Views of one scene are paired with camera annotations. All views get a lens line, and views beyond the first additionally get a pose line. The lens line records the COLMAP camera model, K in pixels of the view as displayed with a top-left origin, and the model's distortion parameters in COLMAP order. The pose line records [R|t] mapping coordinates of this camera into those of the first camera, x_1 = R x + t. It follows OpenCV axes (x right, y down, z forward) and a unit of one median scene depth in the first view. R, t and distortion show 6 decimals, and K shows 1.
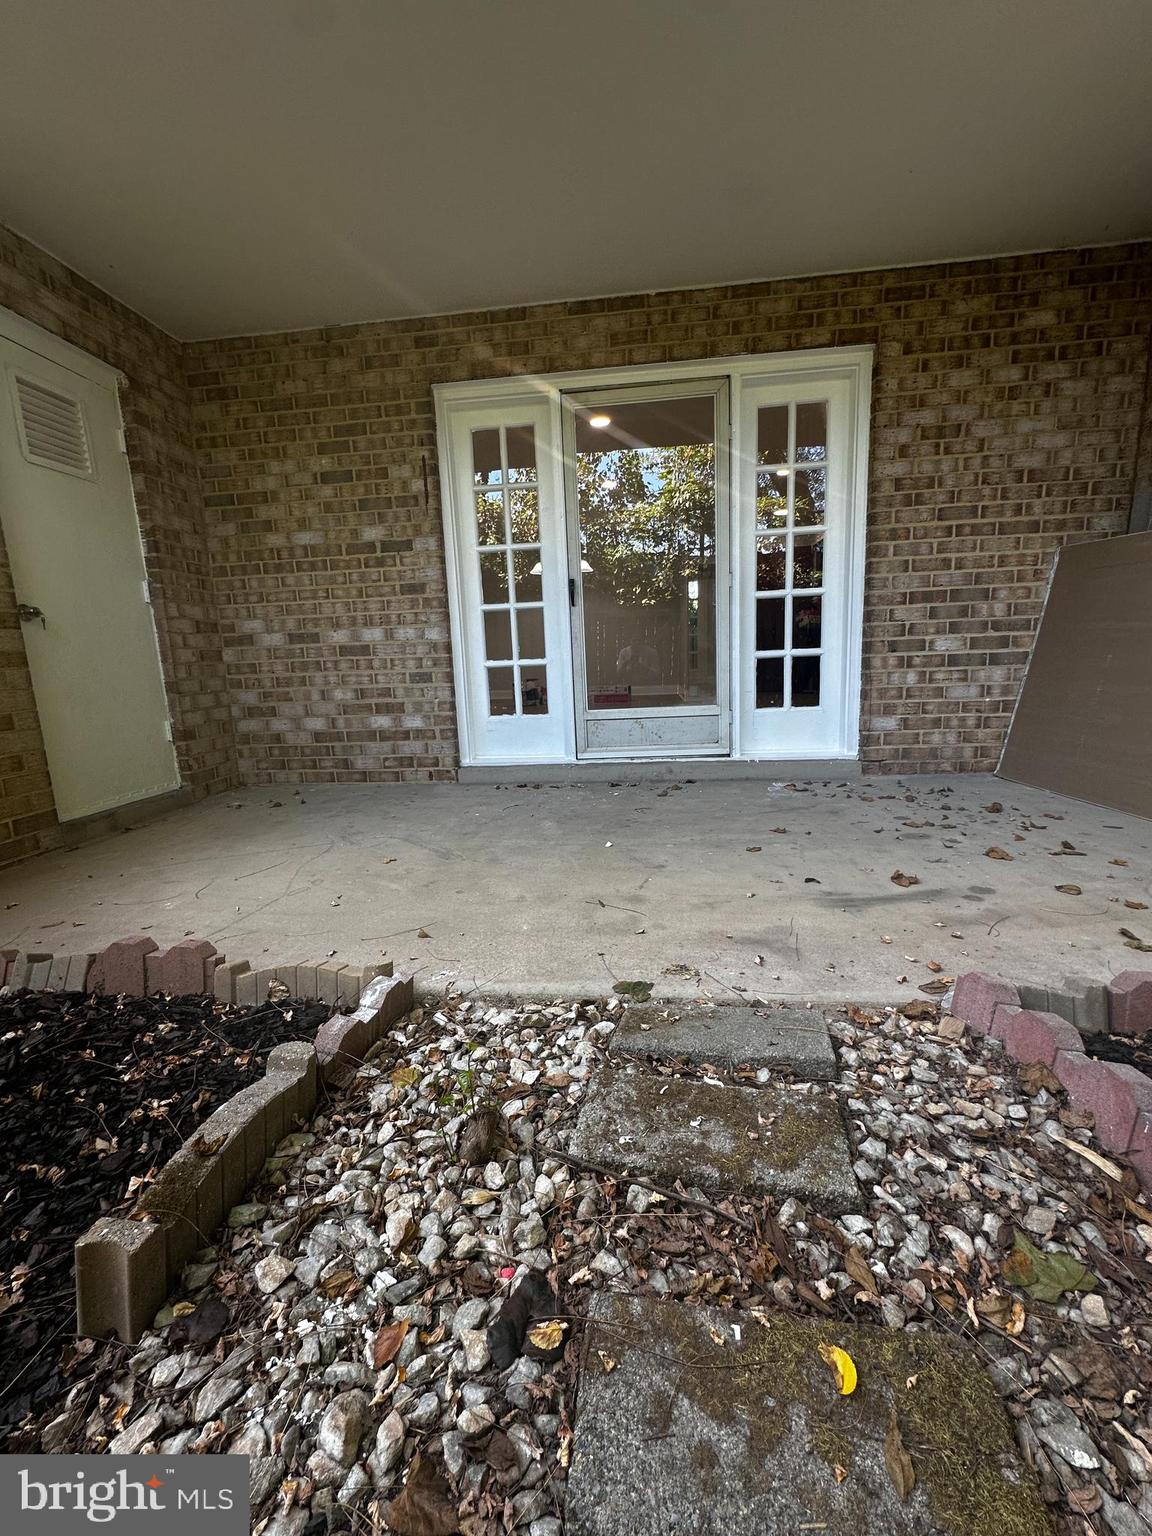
lens RADIAL K [[615.4, 0, 577.2], [0, 615.4, 767.5], [0, 0, 1]] dist [-0.004286, 0.001563]
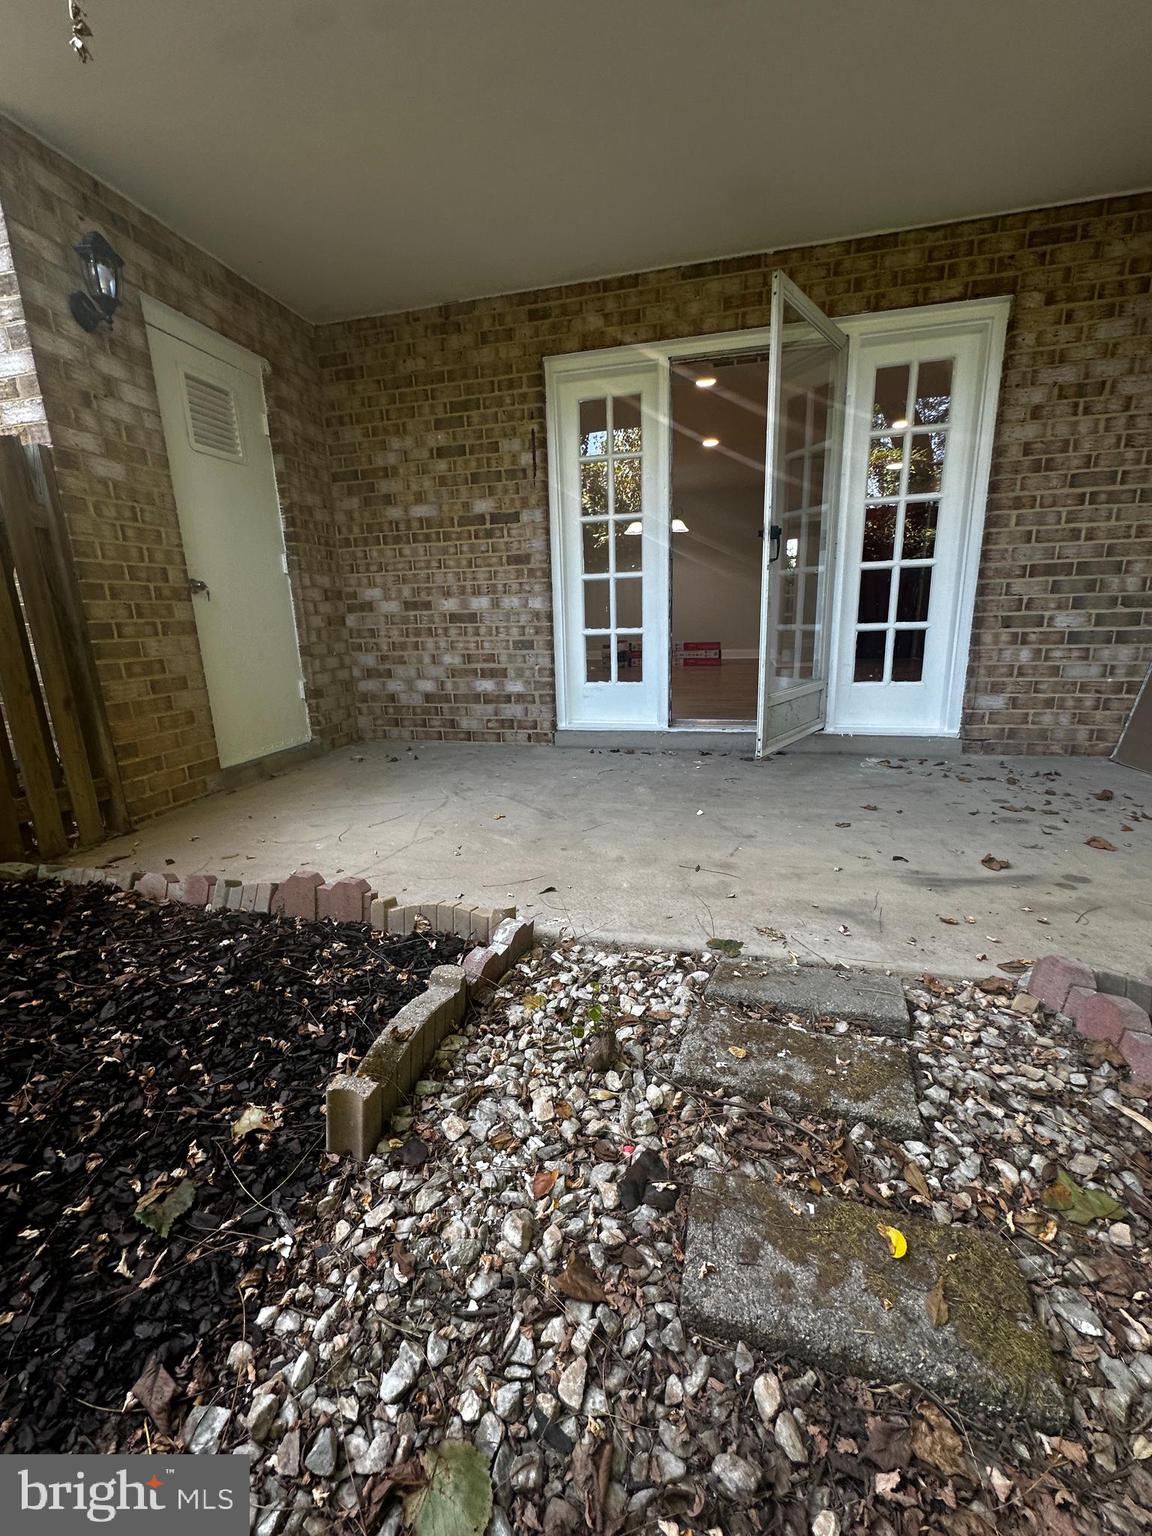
lens RADIAL K [[615.4, 0, 577.6], [0, 615.4, 768.6], [0, 0, 1]] dist [-0.004286, 0.001563]
pose [[0.990927, 0.042929, -0.127364, -0.045330], [-0.033807, 0.996763, 0.072941, -0.035581], [0.130083, -0.067974, 0.989170, -0.123874]]
